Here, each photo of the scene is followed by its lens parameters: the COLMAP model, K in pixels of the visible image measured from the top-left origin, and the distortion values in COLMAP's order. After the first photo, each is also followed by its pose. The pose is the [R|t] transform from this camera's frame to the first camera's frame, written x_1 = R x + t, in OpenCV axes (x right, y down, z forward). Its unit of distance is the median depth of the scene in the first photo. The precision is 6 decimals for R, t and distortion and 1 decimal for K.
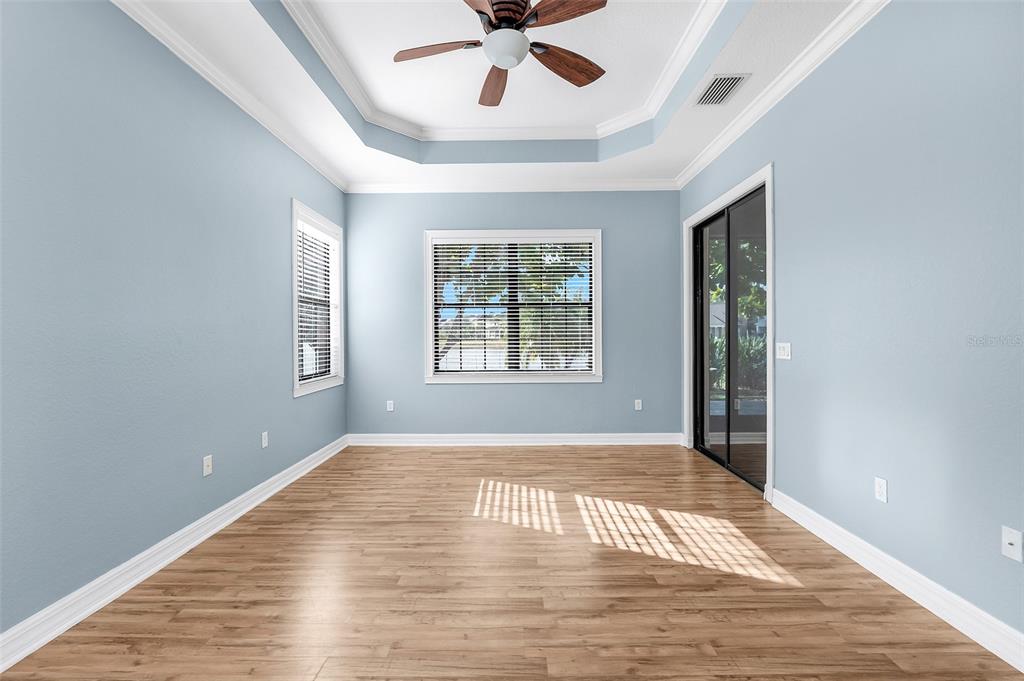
lens RADIAL K [[433.0, 0, 510.9], [0, 433.0, 340.2], [0, 0, 1]] dist [-0.014158, 0.001734]
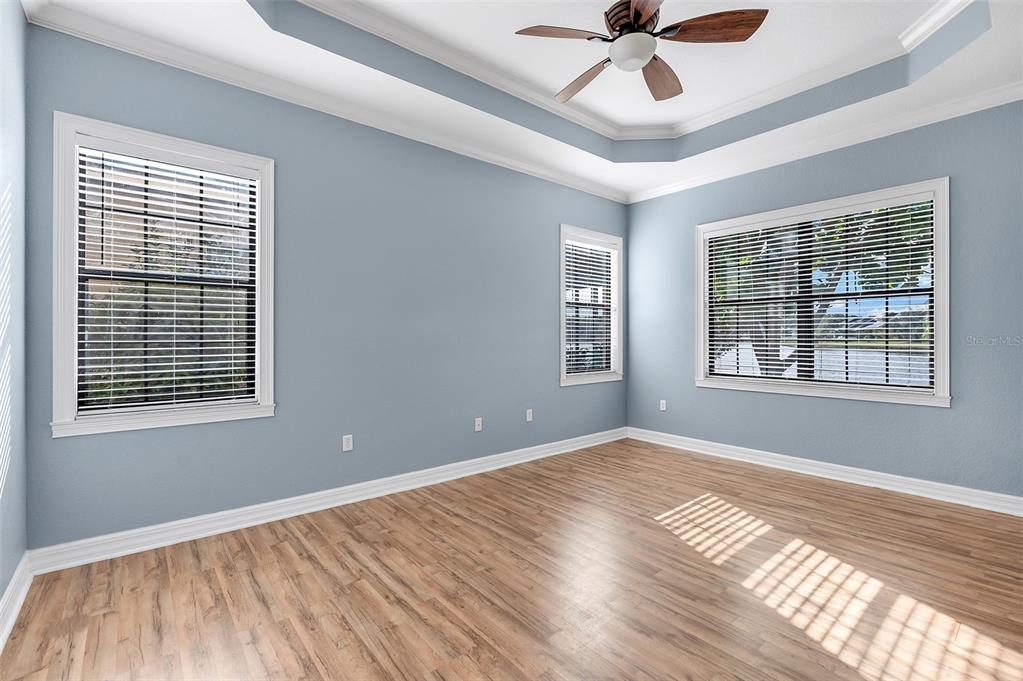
lens RADIAL K [[447.9, 0, 517.0], [0, 447.9, 338.4], [0, 0, 1]] dist [-0.010599, 0.000808]
pose [[0.656552, 0.006764, -0.754250, 0.413374], [-0.010777, 0.999942, -0.000414, -0.000883], [0.754203, 0.008400, 0.656587, 0.078955]]
